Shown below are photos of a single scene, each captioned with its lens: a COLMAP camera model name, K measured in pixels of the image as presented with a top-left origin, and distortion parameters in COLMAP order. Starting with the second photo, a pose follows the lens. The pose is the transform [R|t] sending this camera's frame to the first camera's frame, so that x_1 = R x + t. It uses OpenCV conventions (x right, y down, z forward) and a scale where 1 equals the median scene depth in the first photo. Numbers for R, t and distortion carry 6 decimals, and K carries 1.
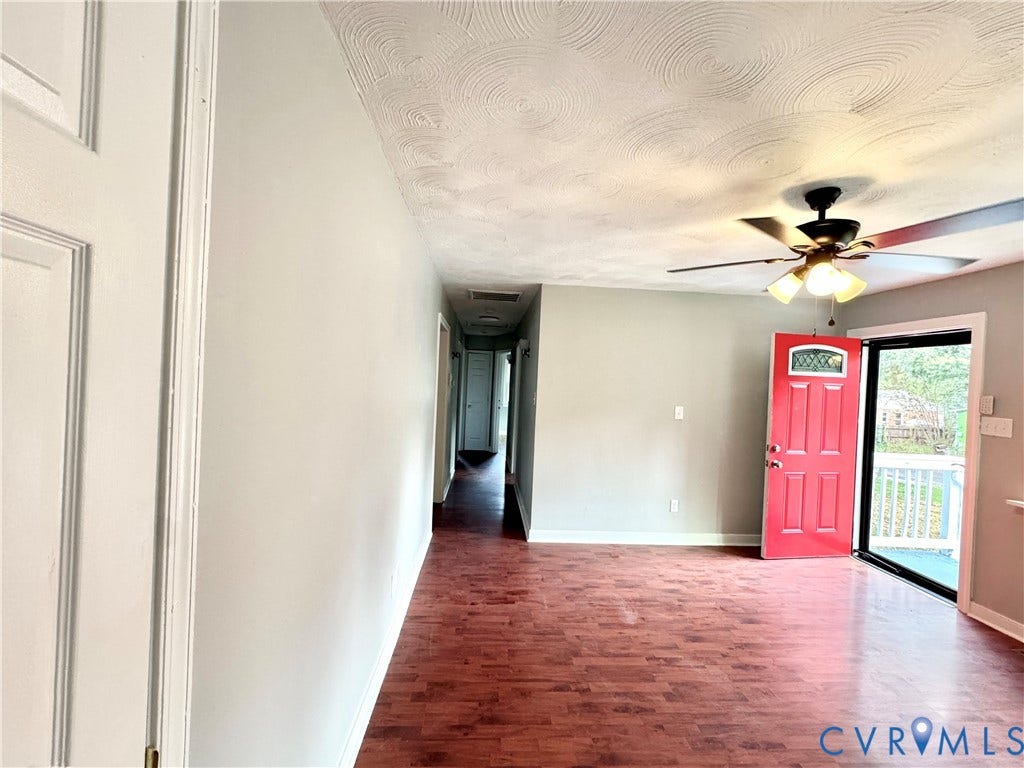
lens RADIAL K [[416.5, 0, 510.8], [0, 416.5, 377.4], [0, 0, 1]] dist [0.019685, 0.000454]
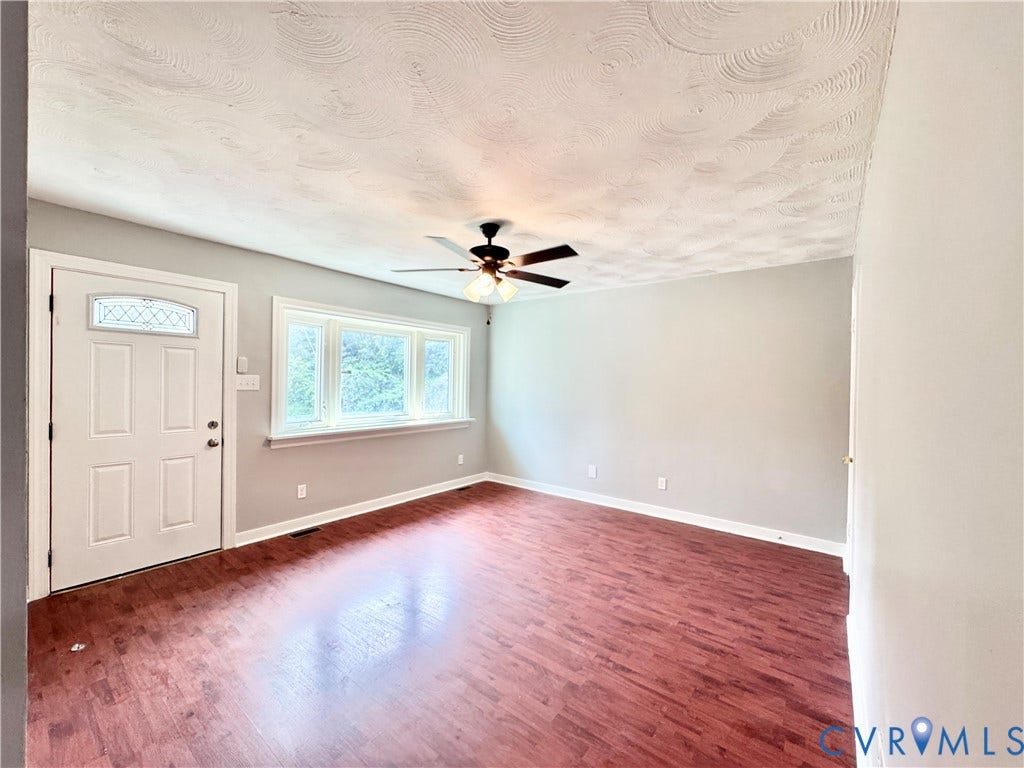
lens RADIAL K [[416.5, 0, 512.2], [0, 416.5, 381.4], [0, 0, 1]] dist [0.019685, 0.000454]
pose [[-0.749722, -0.059912, 0.659035, -0.305699], [-0.055845, 0.998069, 0.027204, 0.052229], [-0.659392, -0.016408, -0.751620, 1.975976]]
